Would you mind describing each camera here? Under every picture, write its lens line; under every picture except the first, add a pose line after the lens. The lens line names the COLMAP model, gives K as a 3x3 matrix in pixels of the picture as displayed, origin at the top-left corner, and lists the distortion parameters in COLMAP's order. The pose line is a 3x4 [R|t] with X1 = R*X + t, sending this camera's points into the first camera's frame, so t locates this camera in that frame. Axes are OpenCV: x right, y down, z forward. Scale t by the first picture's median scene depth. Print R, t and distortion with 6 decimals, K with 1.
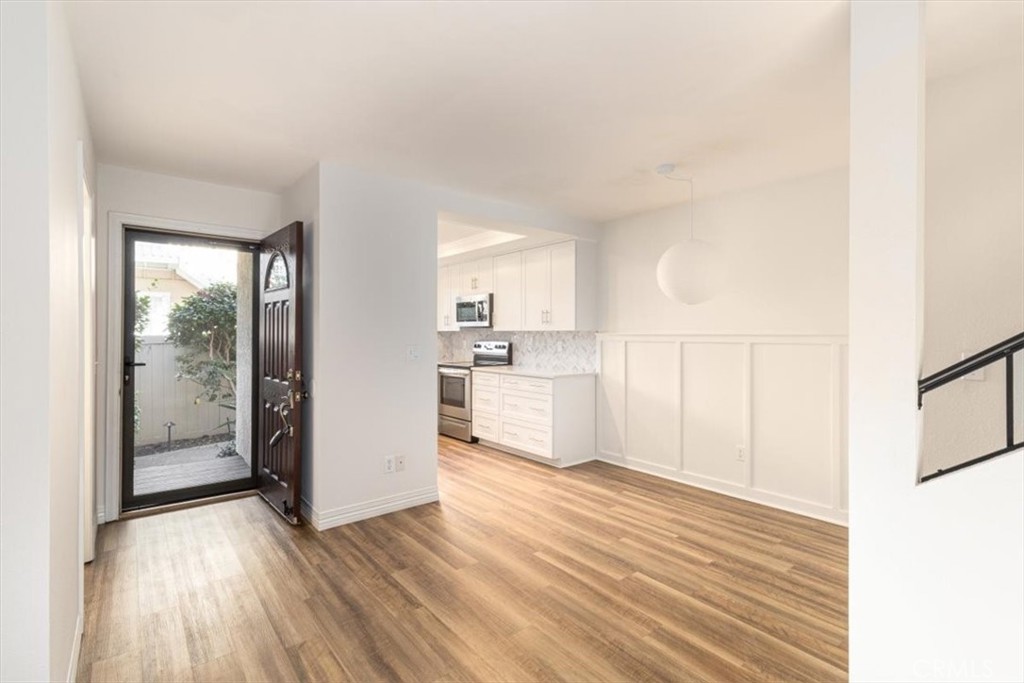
lens RADIAL K [[473.0, 0, 508.7], [0, 473.0, 333.8], [0, 0, 1]] dist [0.007924, 0.000570]
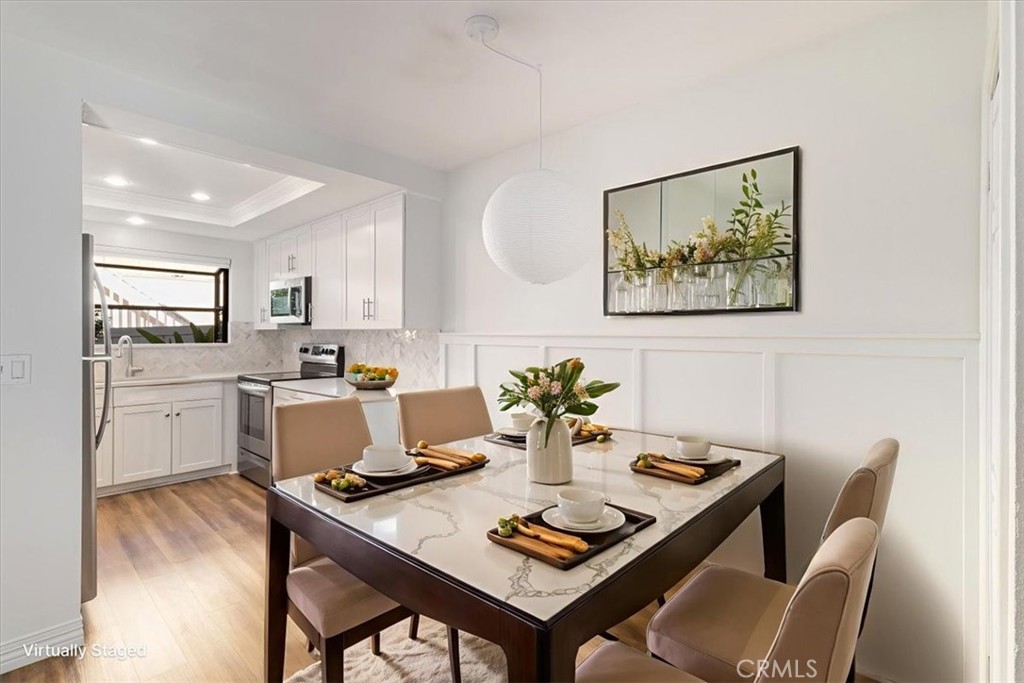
lens RADIAL K [[473.0, 0, 507.9], [0, 473.0, 335.5], [0, 0, 1]] dist [0.007924, 0.000570]
pose [[0.990081, 0.001809, 0.140489, 0.154586], [-0.002291, 0.999992, 0.003266, -0.000129], [-0.140482, -0.003556, 0.990077, 0.251138]]
